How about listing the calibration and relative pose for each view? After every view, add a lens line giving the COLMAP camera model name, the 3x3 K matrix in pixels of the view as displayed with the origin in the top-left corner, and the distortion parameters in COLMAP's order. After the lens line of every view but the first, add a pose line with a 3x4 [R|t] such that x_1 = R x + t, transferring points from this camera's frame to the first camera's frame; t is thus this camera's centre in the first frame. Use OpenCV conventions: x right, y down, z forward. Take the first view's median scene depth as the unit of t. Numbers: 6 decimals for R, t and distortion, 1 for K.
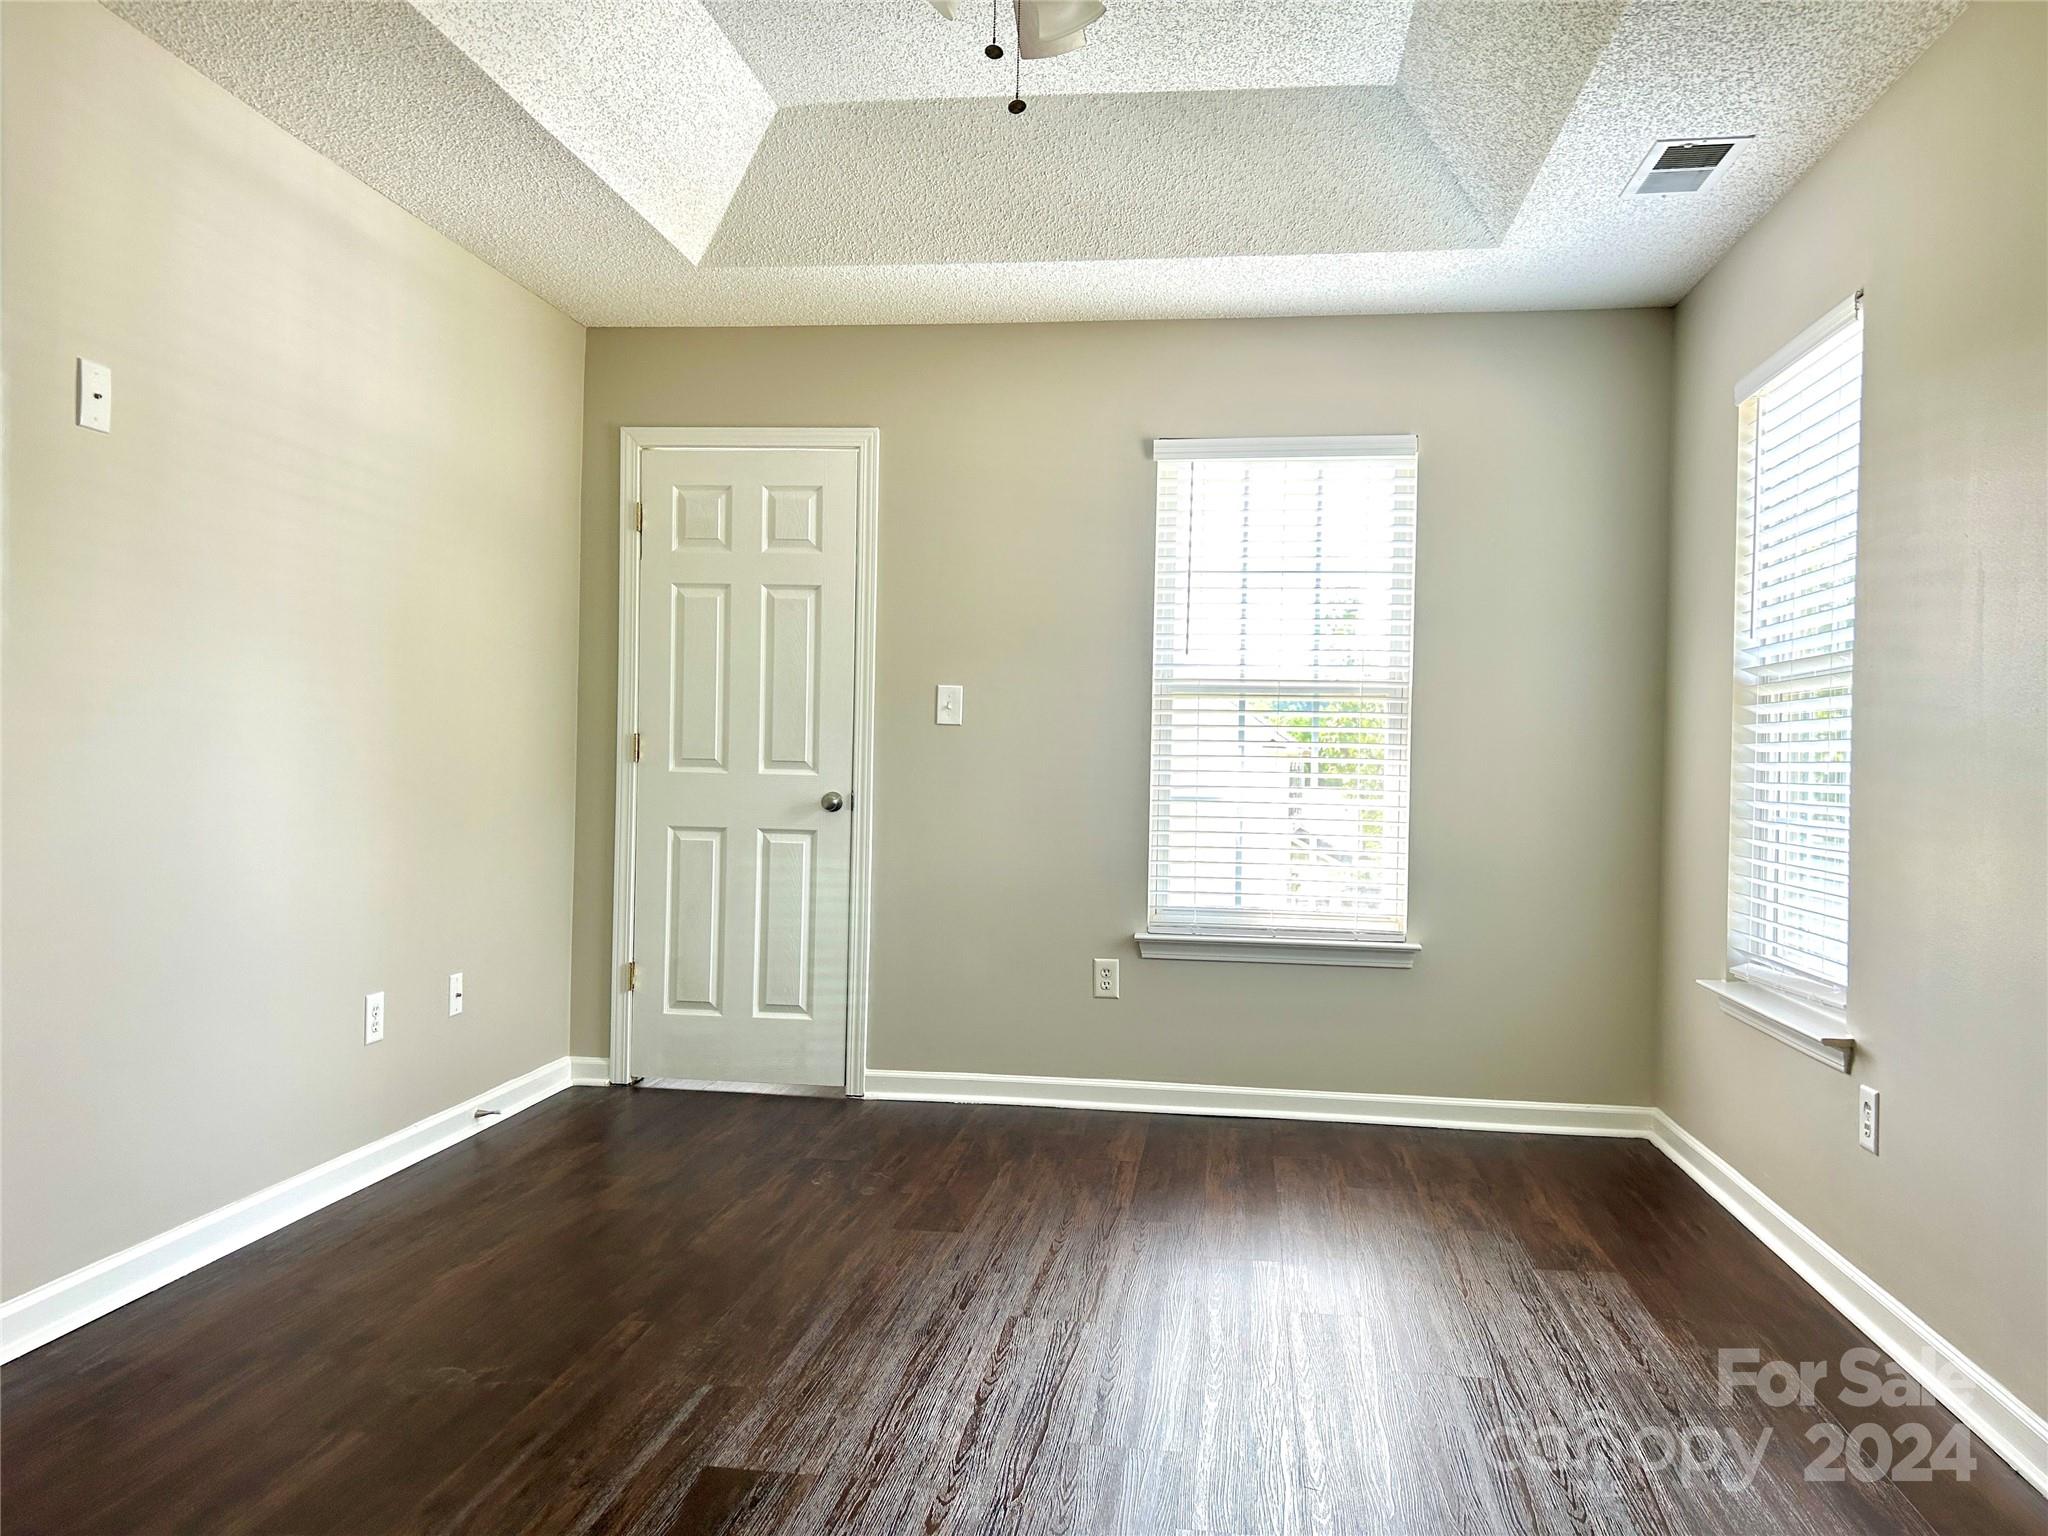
lens RADIAL K [[1549.4, 0, 1021.4], [0, 1549.4, 763.7], [0, 0, 1]] dist [0.069293, -0.080216]
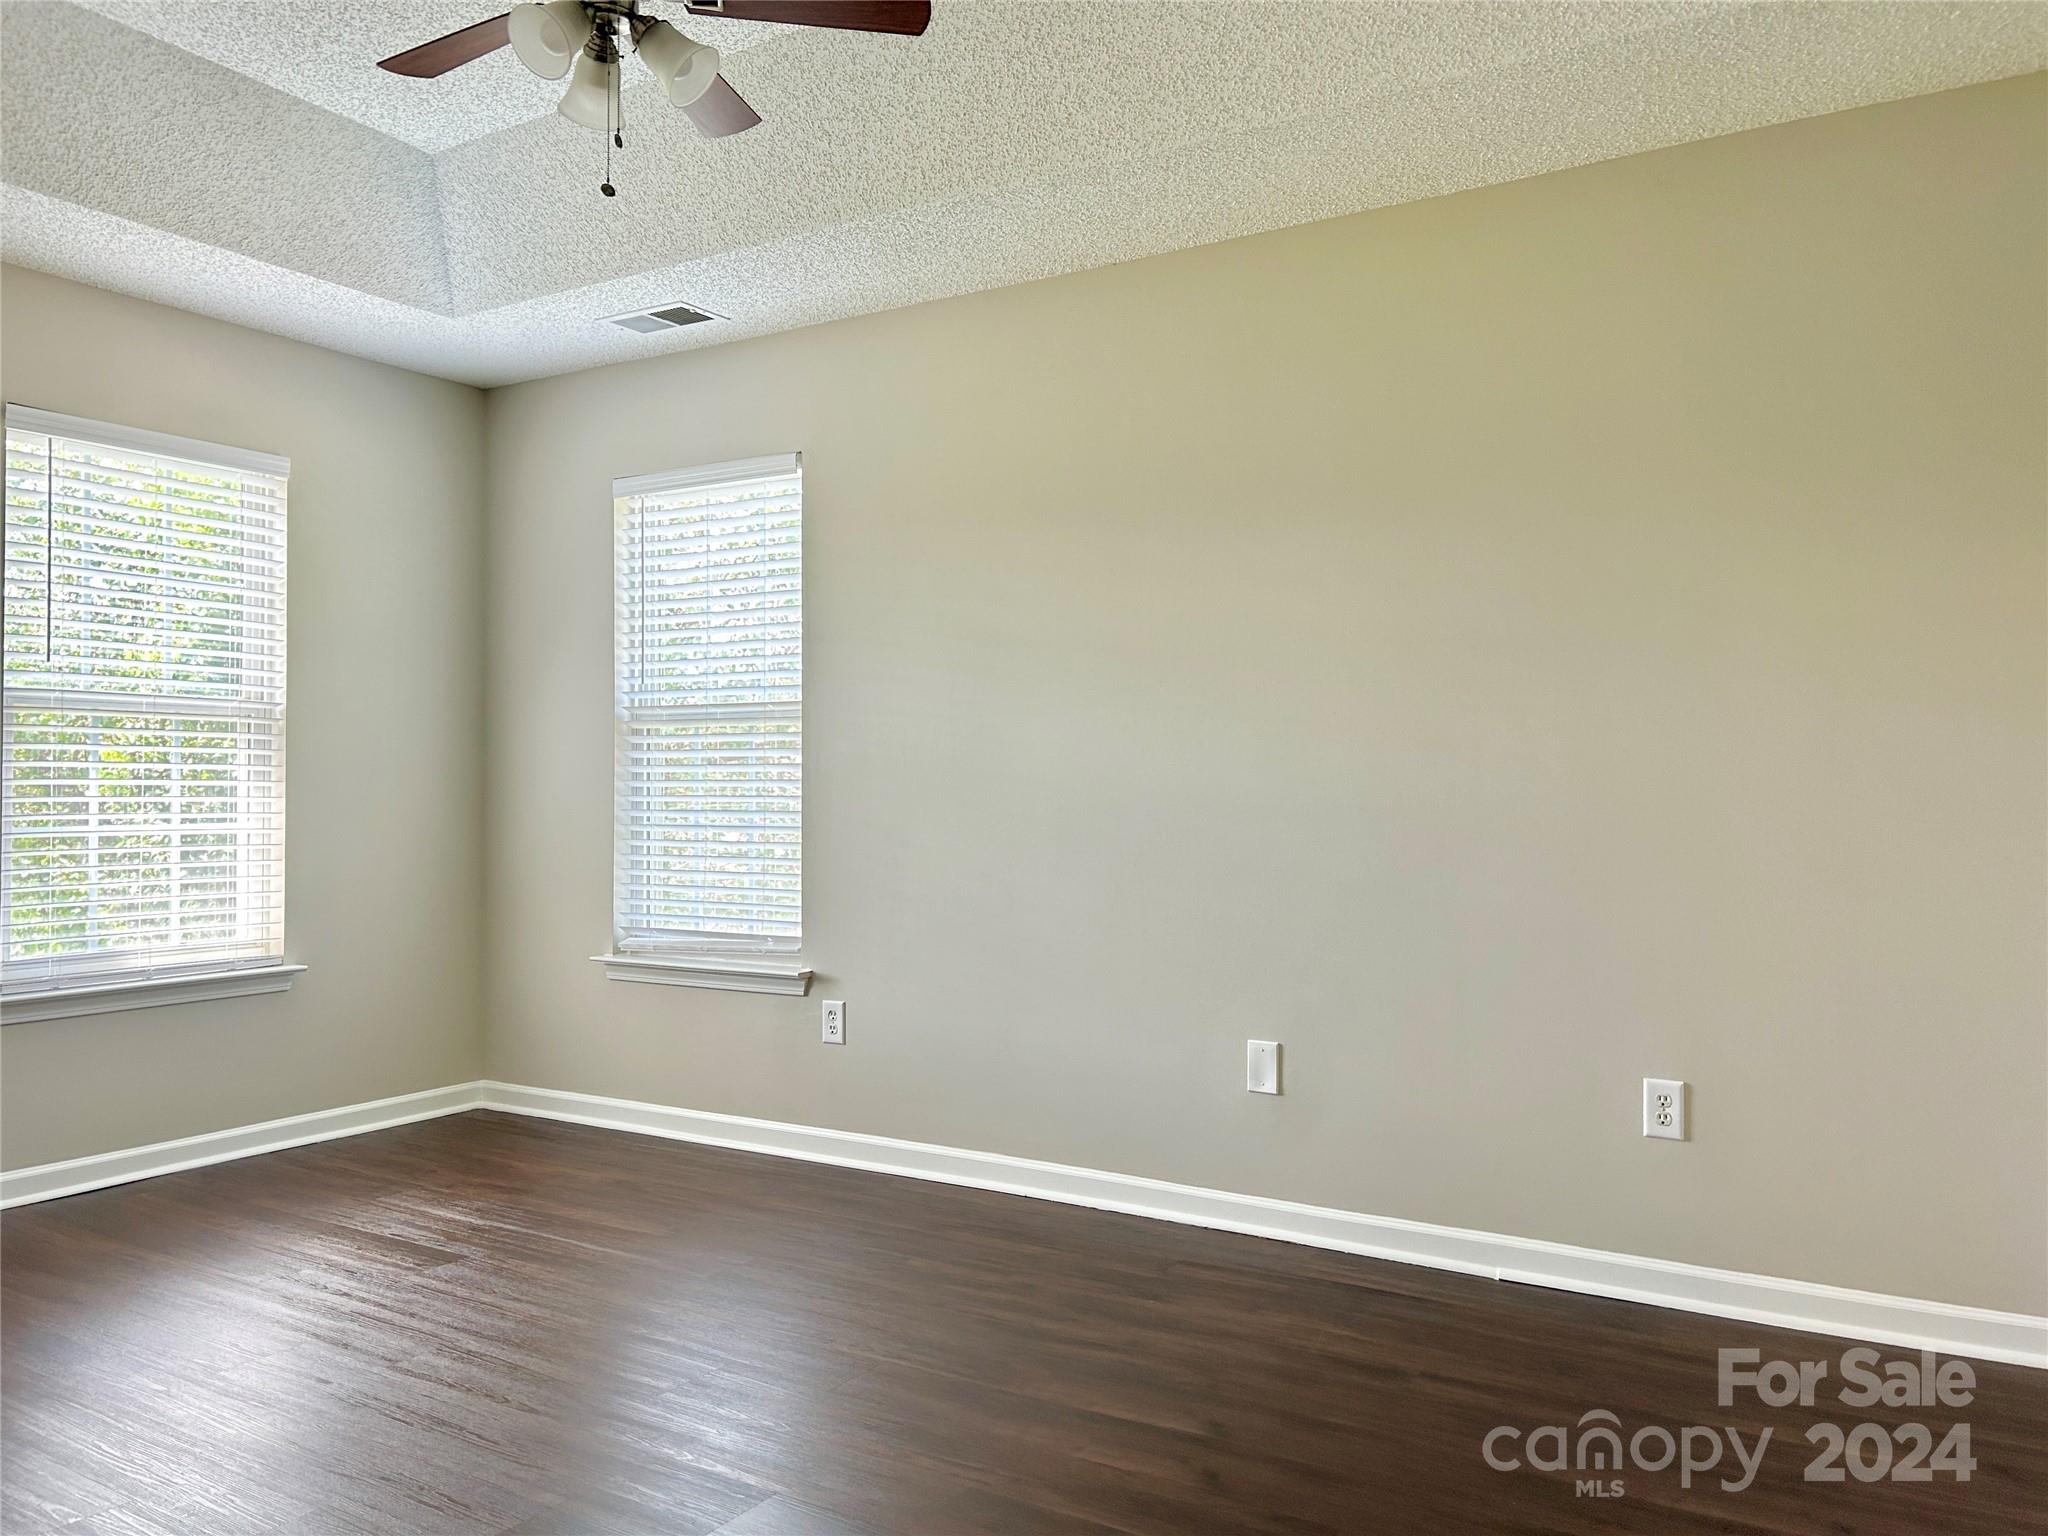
lens RADIAL K [[1549.4, 0, 1021.3], [0, 1549.4, 773.9], [0, 0, 1]] dist [0.069293, -0.080216]
pose [[0.418628, -0.008564, 0.908117, -0.526745], [0.008732, 0.999947, 0.005404, -0.010064], [-0.908116, 0.005667, 0.418681, 0.170407]]
